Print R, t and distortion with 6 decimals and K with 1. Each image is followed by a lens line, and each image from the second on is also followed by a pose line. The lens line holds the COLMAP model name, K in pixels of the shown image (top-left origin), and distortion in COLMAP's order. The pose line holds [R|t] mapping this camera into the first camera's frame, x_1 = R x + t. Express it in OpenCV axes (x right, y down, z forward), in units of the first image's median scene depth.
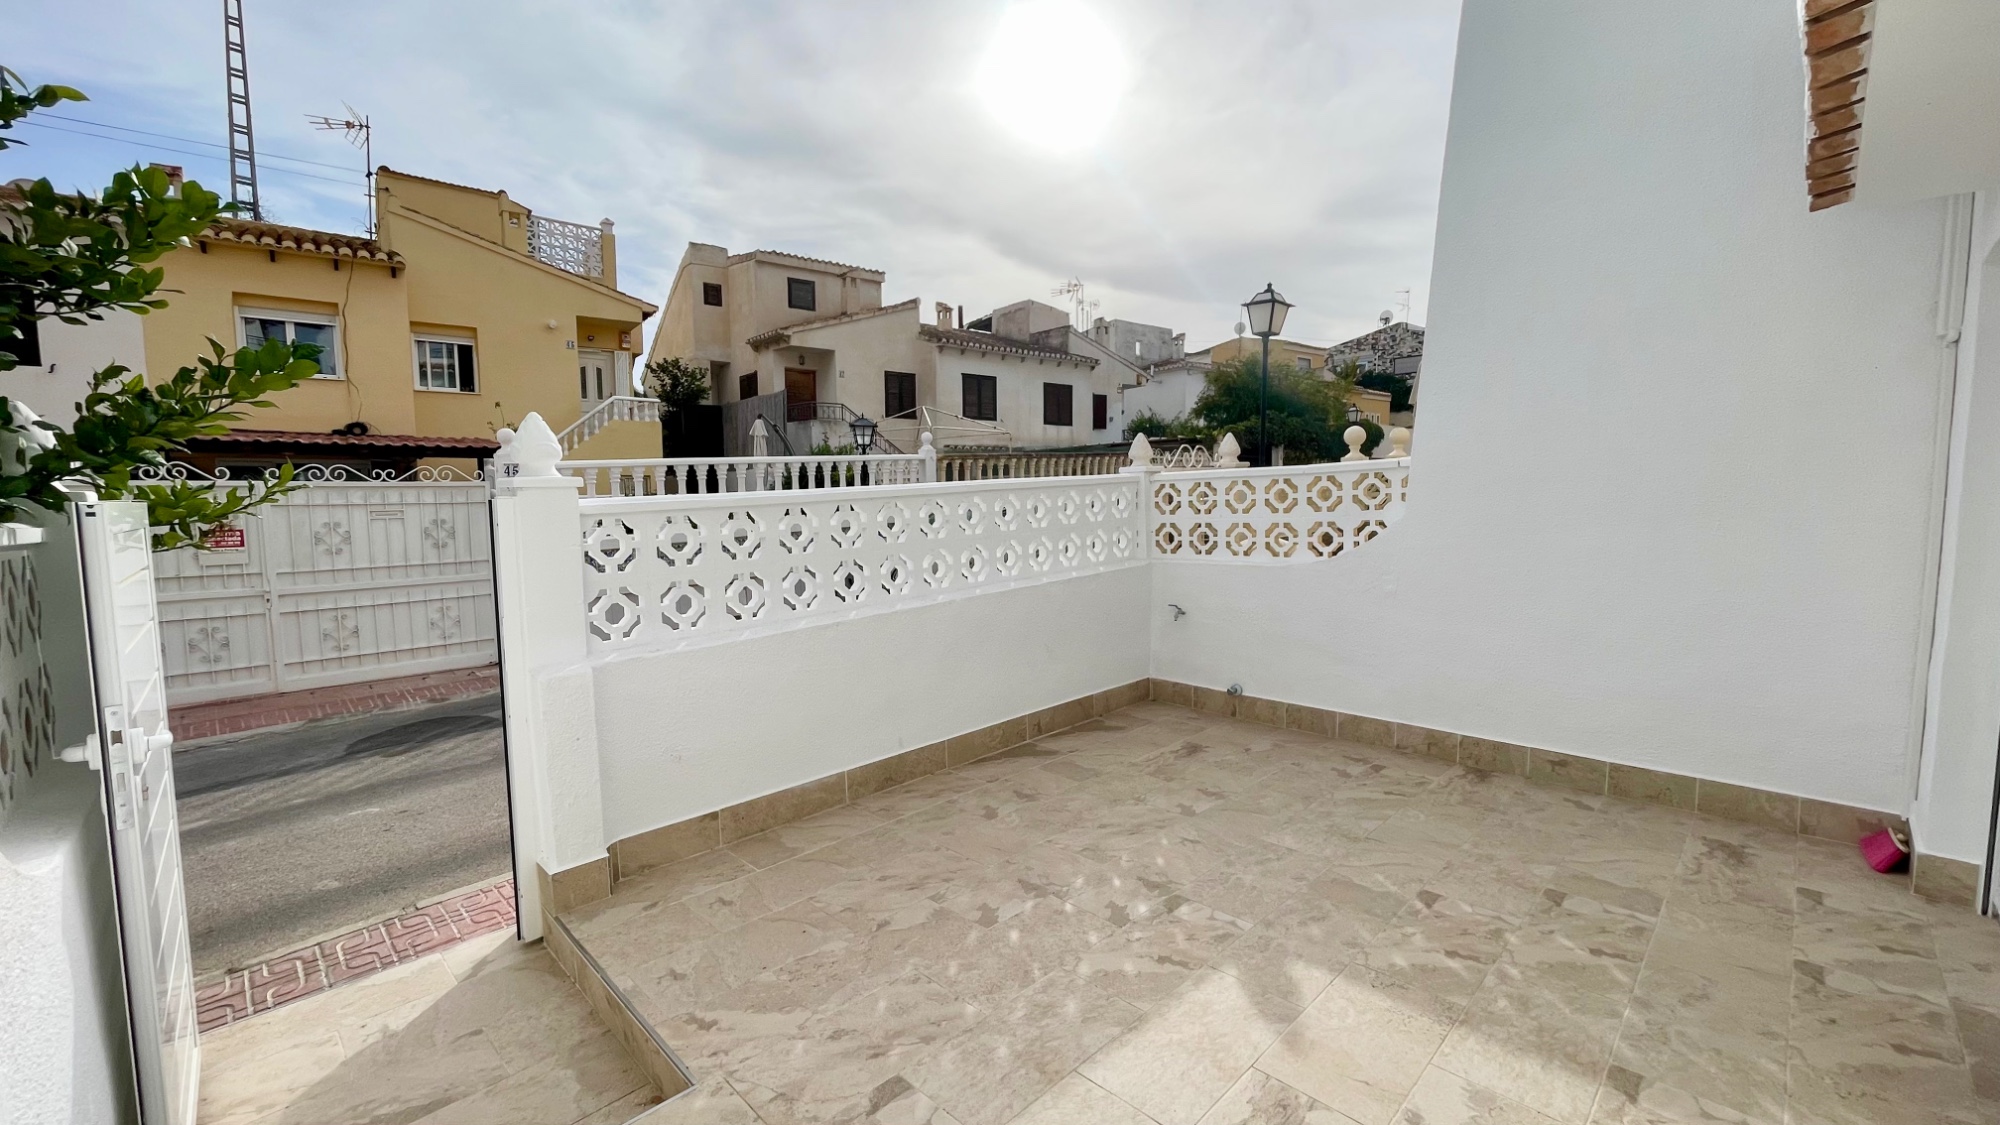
lens RADIAL K [[807.9, 0, 998.6], [0, 807.9, 554.4], [0, 0, 1]] dist [0.001074, 0.000273]
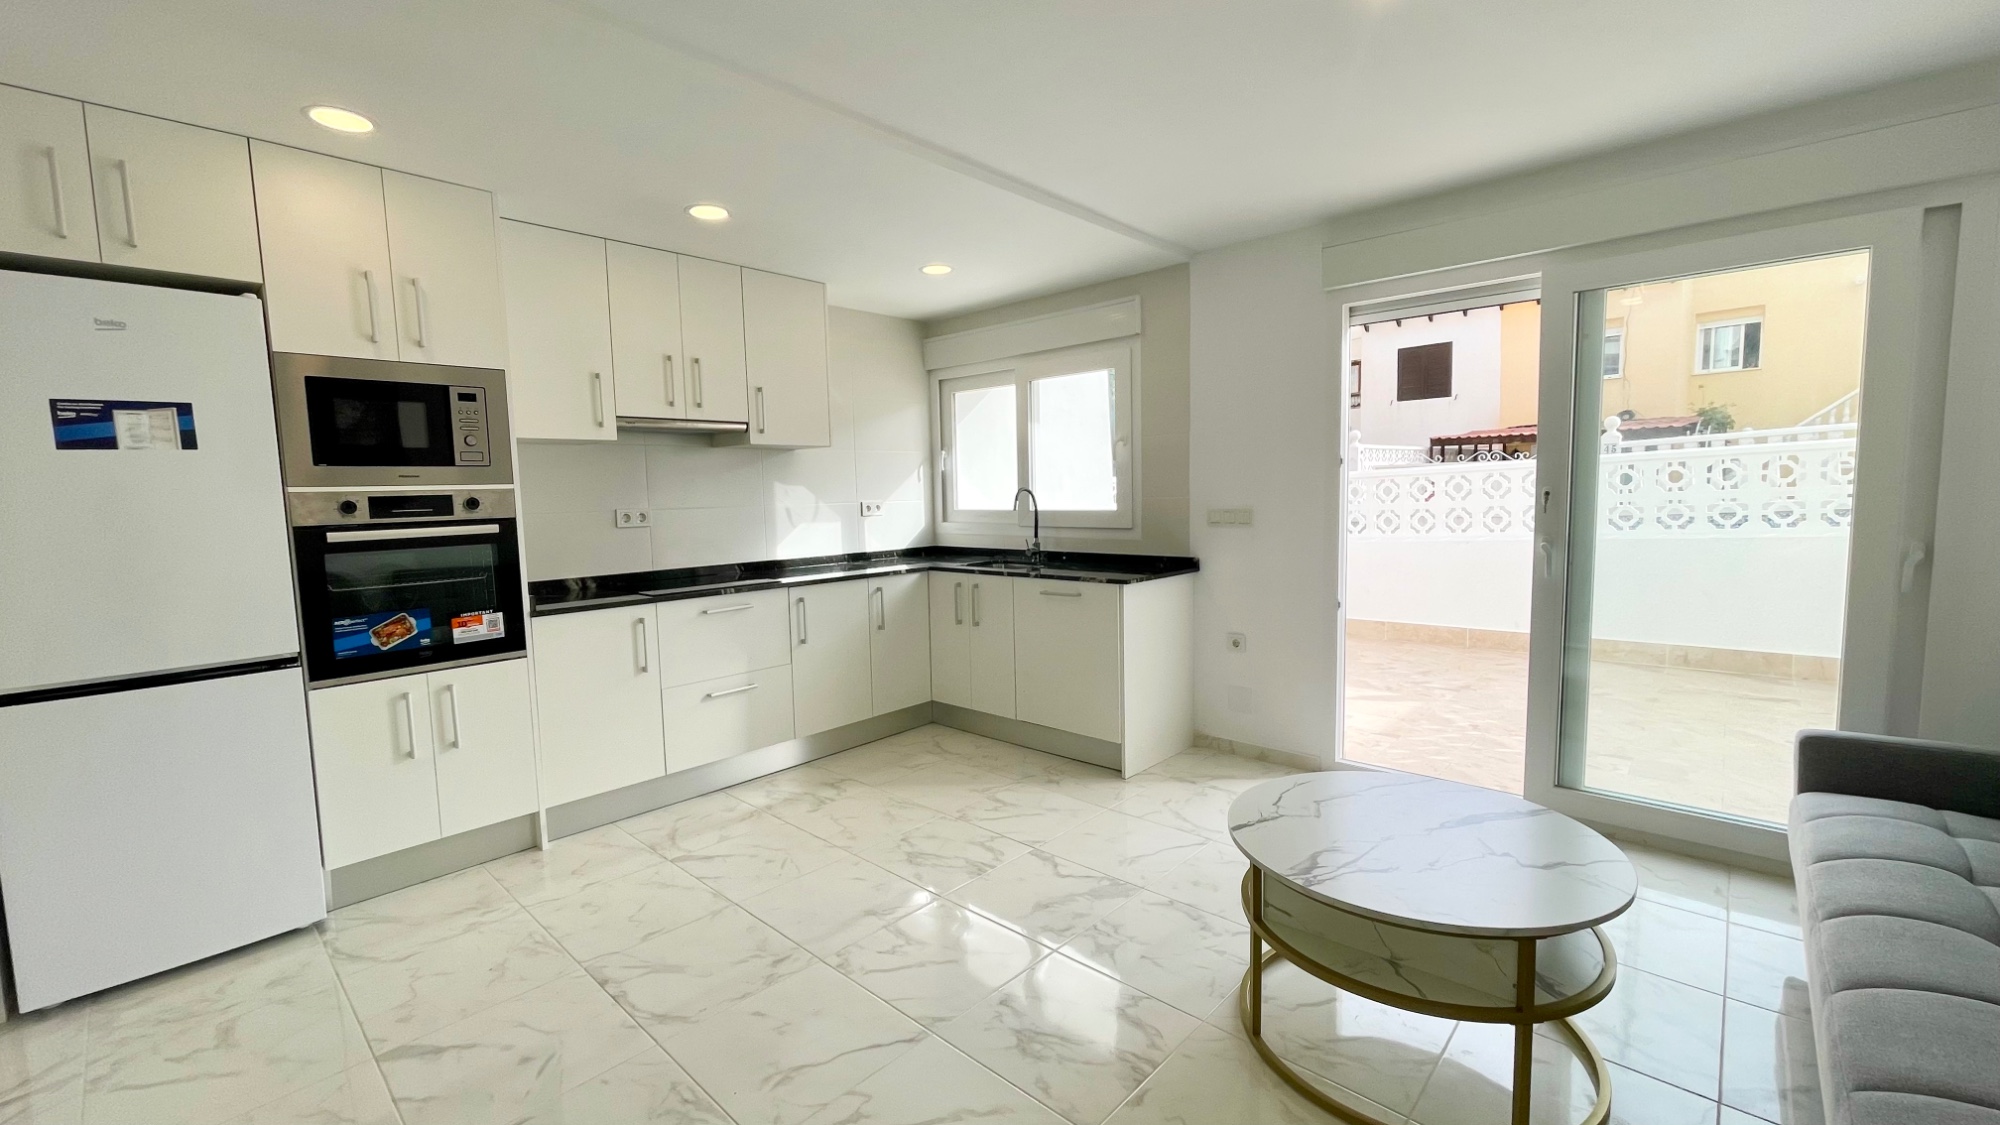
lens RADIAL K [[807.9, 0, 992.1], [0, 807.9, 555.9], [0, 0, 1]] dist [0.001074, 0.000273]
pose [[0.043104, 0.093083, -0.994725, 1.849090], [-0.060022, 0.994093, 0.090423, 0.025759], [0.997266, 0.055808, 0.048437, -0.126746]]
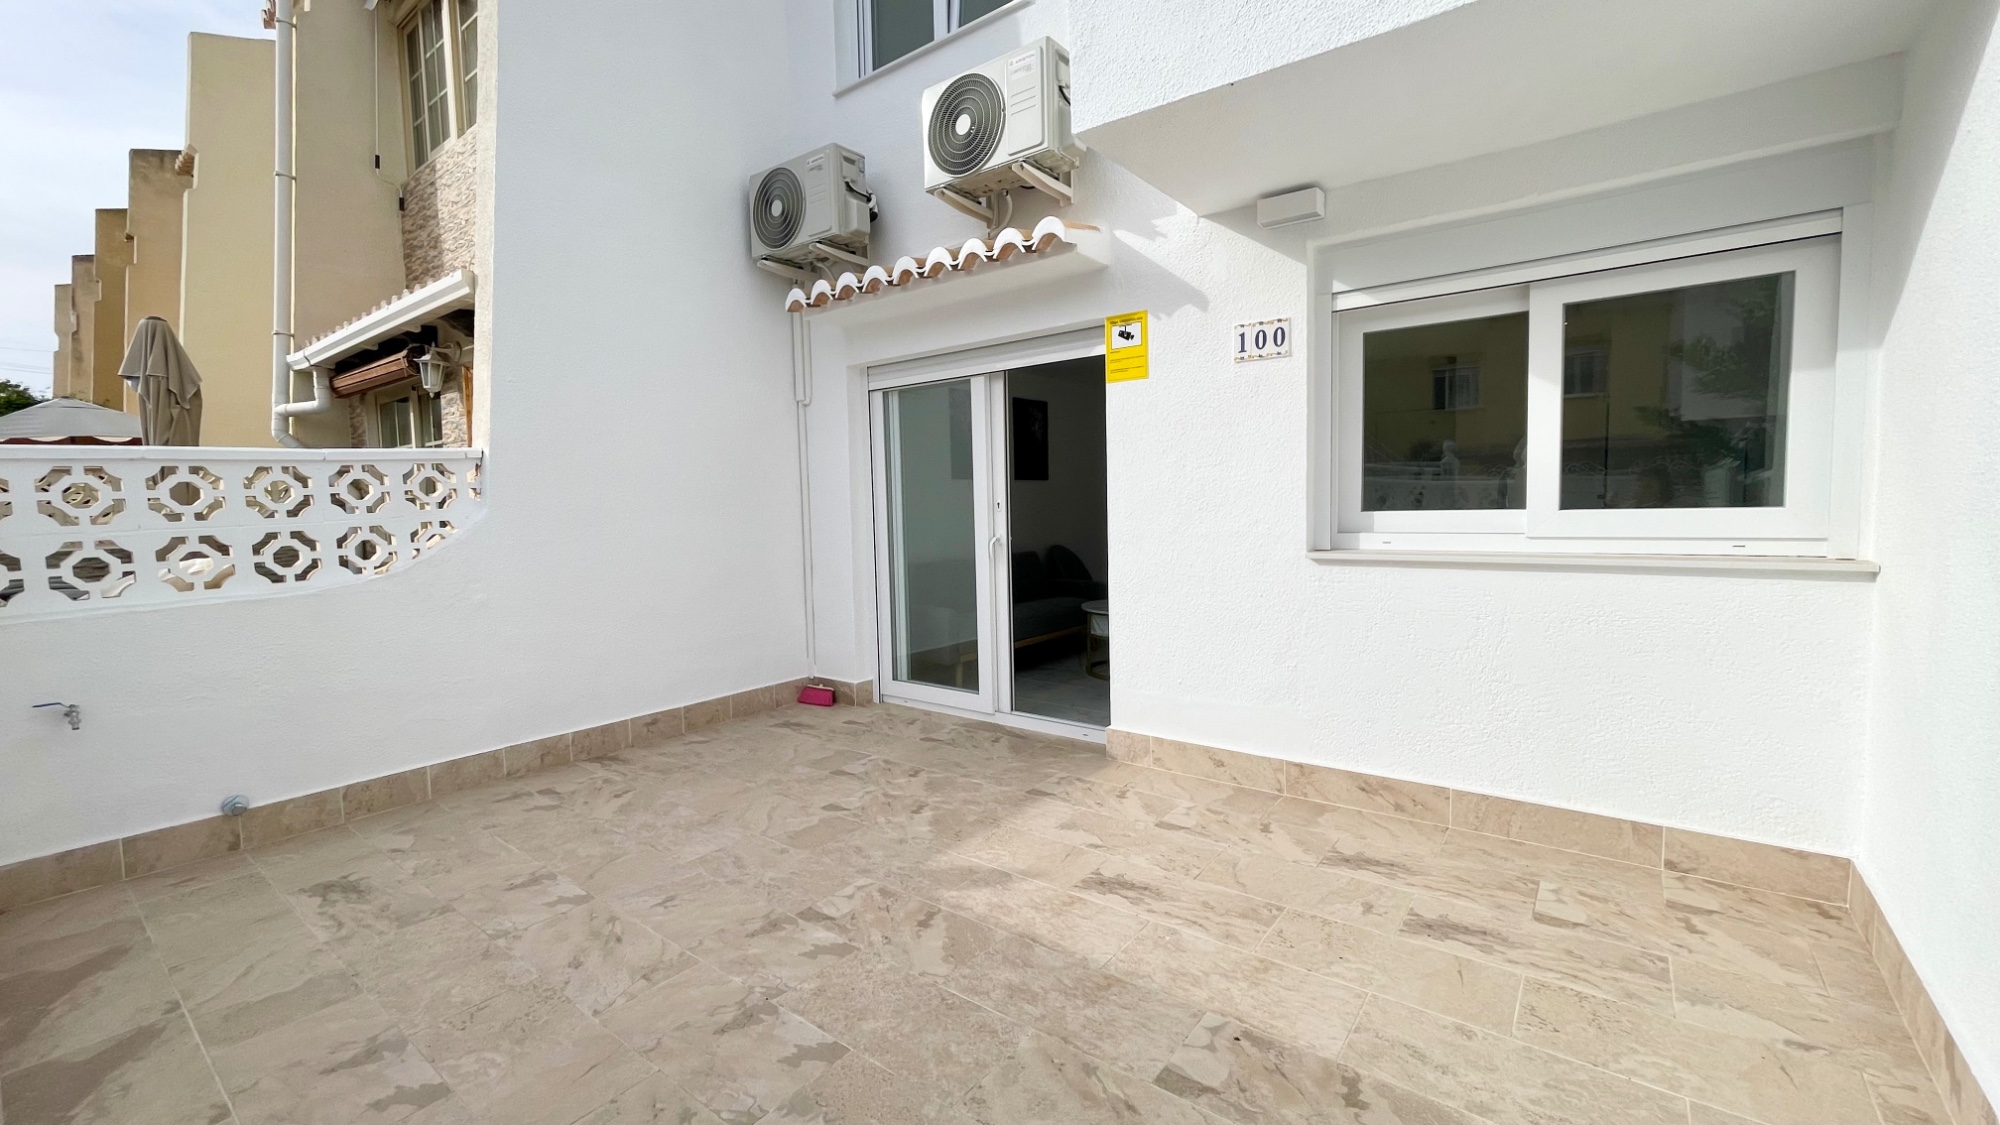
lens RADIAL K [[807.9, 0, 994.1], [0, 807.9, 565.3], [0, 0, 1]] dist [0.001074, 0.000273]
pose [[-0.125264, -0.066137, 0.989917, -0.636761], [0.100716, 0.991773, 0.079005, -0.007628], [-0.986998, 0.109597, -0.117573, 0.815106]]
